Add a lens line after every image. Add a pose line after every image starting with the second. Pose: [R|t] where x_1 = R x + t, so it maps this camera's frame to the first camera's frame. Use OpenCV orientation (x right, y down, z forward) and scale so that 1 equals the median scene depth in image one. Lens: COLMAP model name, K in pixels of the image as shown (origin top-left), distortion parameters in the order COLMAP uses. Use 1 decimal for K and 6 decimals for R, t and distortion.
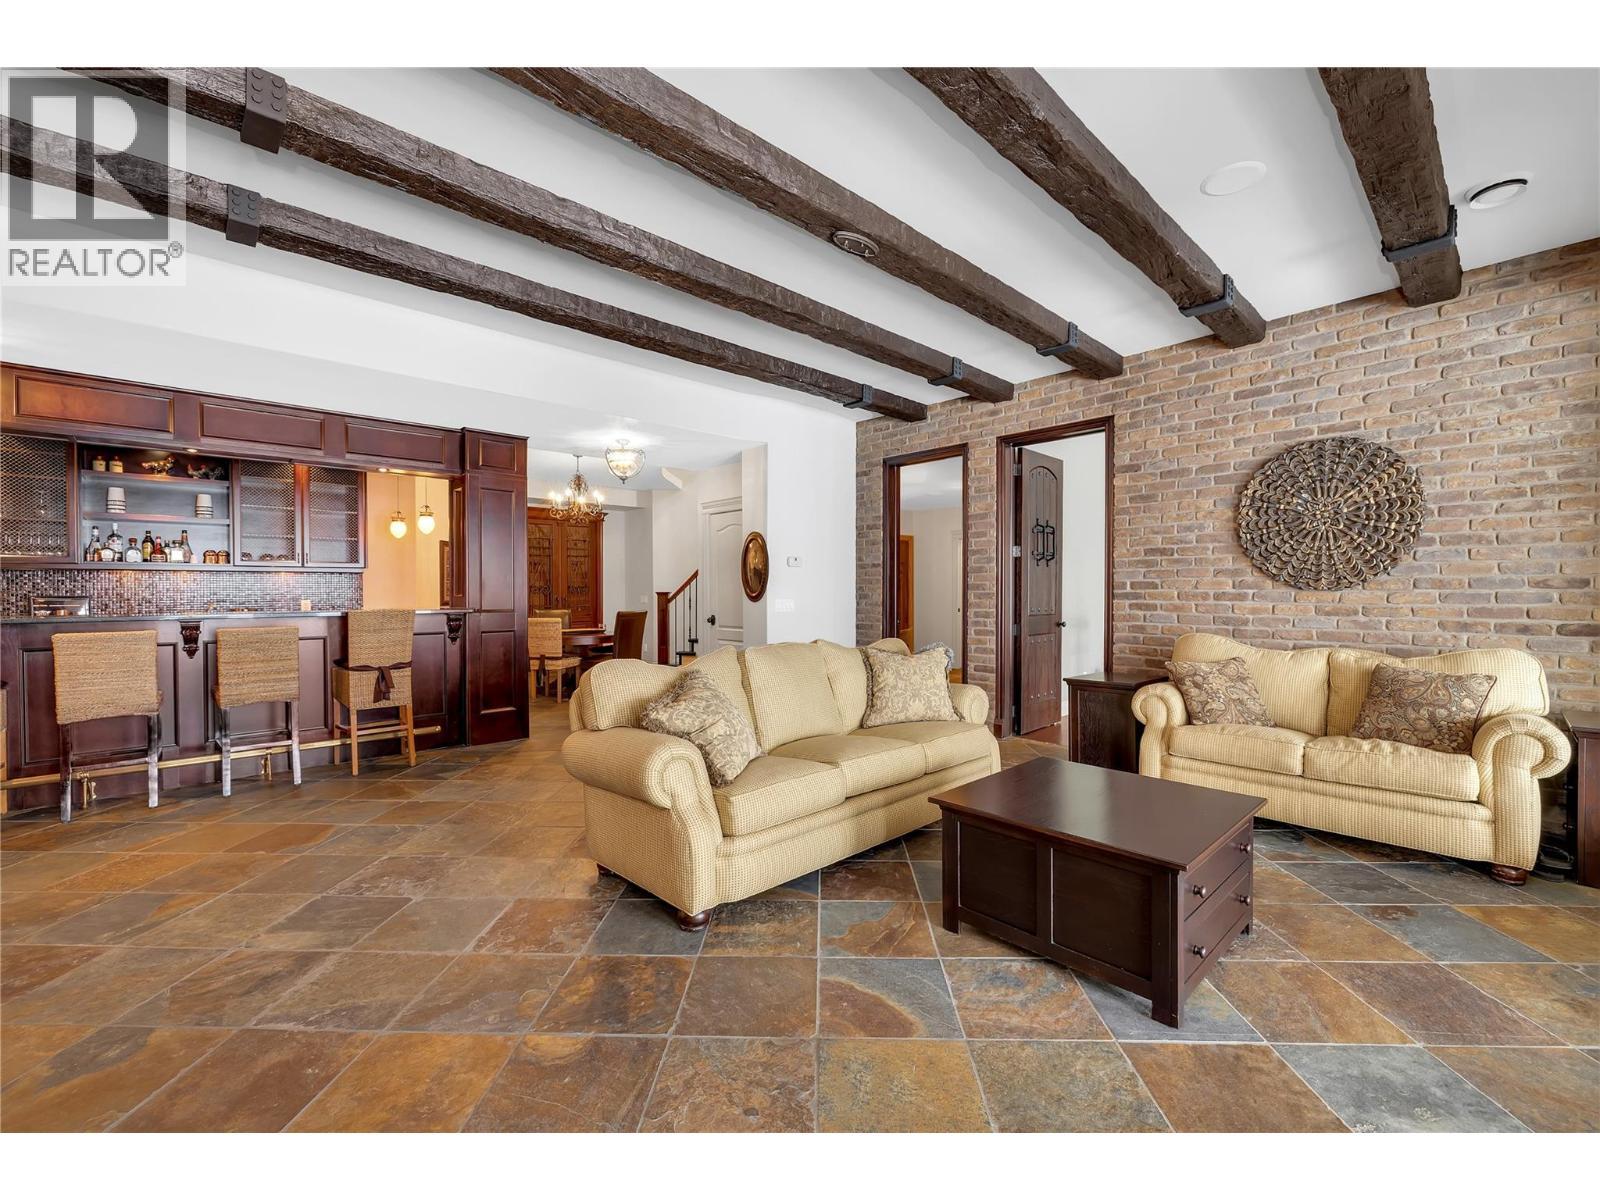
lens RADIAL K [[676.4, 0, 802.5], [0, 676.4, 595.7], [0, 0, 1]] dist [0.001711, 0.000066]
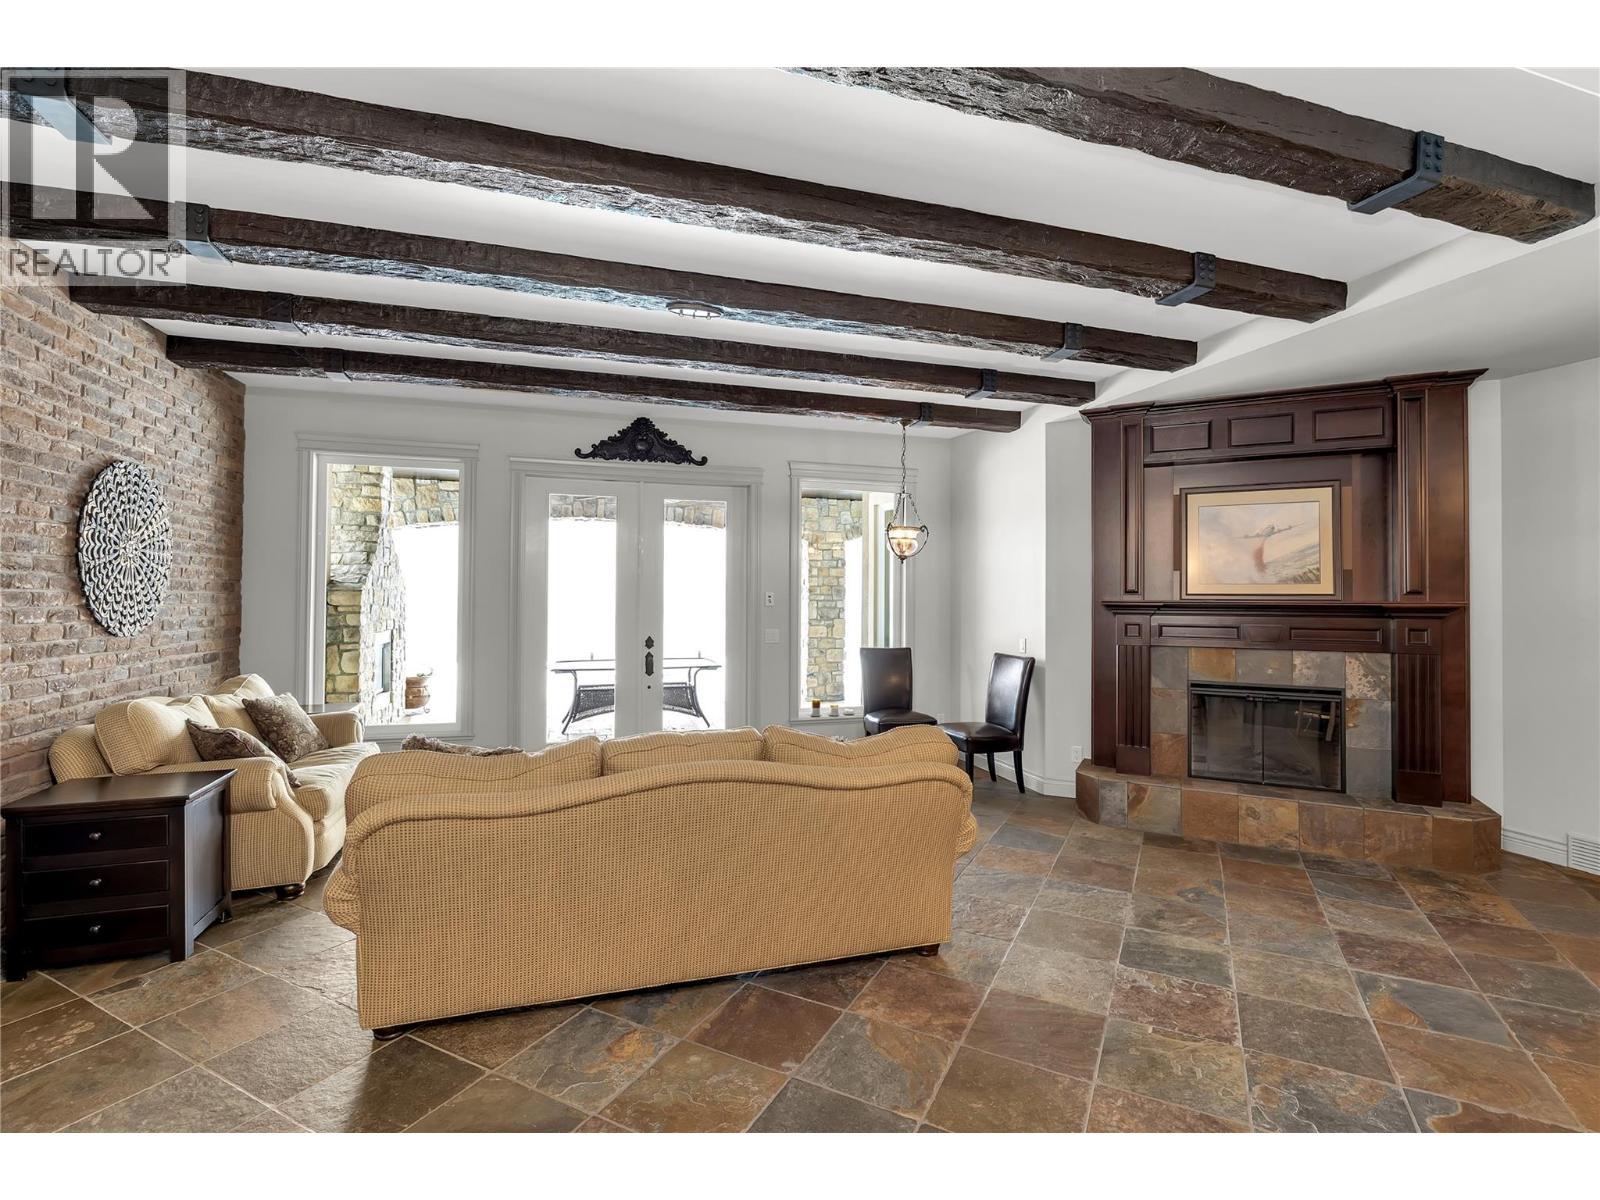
lens RADIAL K [[676.4, 0, 800.8], [0, 676.4, 594.3], [0, 0, 1]] dist [0.001711, 0.000066]
pose [[-0.897967, -0.002358, 0.440056, -0.658471], [-0.000187, 0.999988, 0.004976, -0.108141], [-0.440062, 0.004386, -0.897957, 2.331861]]
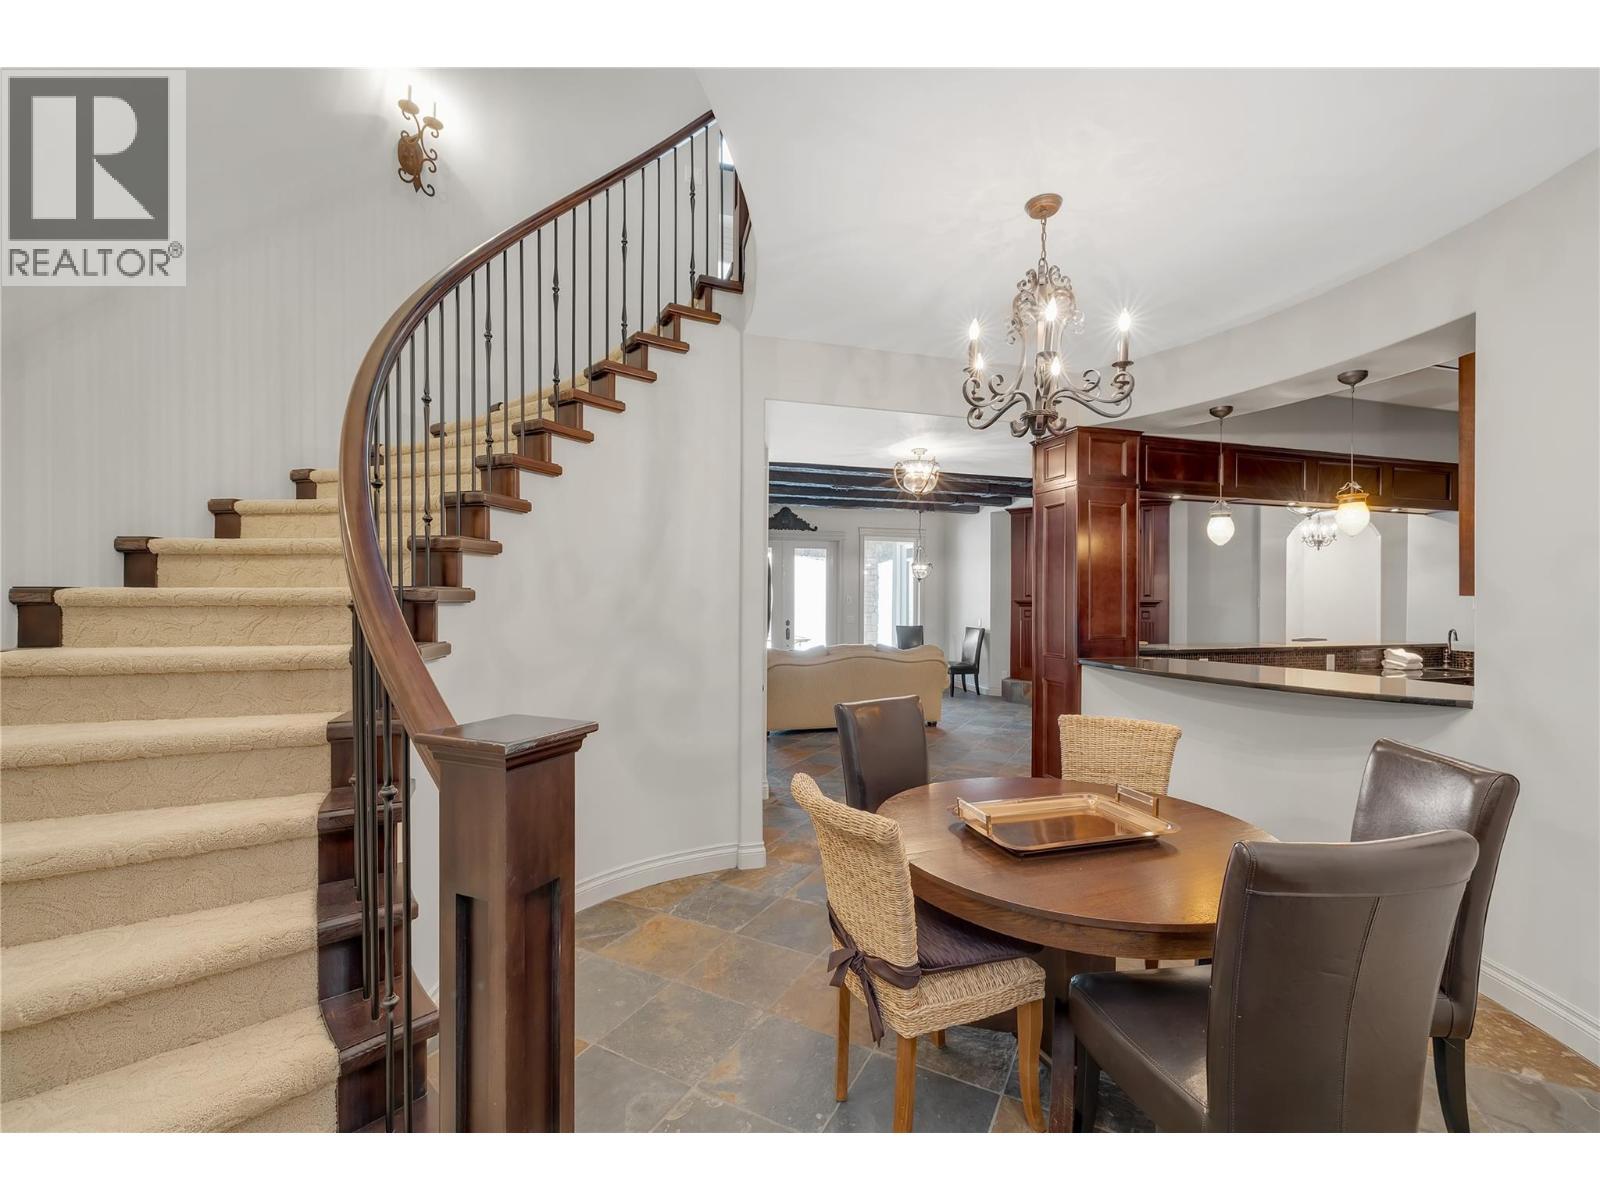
lens RADIAL K [[676.4, 0, 796.1], [0, 676.4, 600.2], [0, 0, 1]] dist [0.001711, 0.000066]
pose [[-0.893236, -0.002734, 0.449580, -1.224706], [0.003826, 0.999899, 0.013682, -0.141275], [-0.449572, 0.013941, -0.893135, 4.410112]]
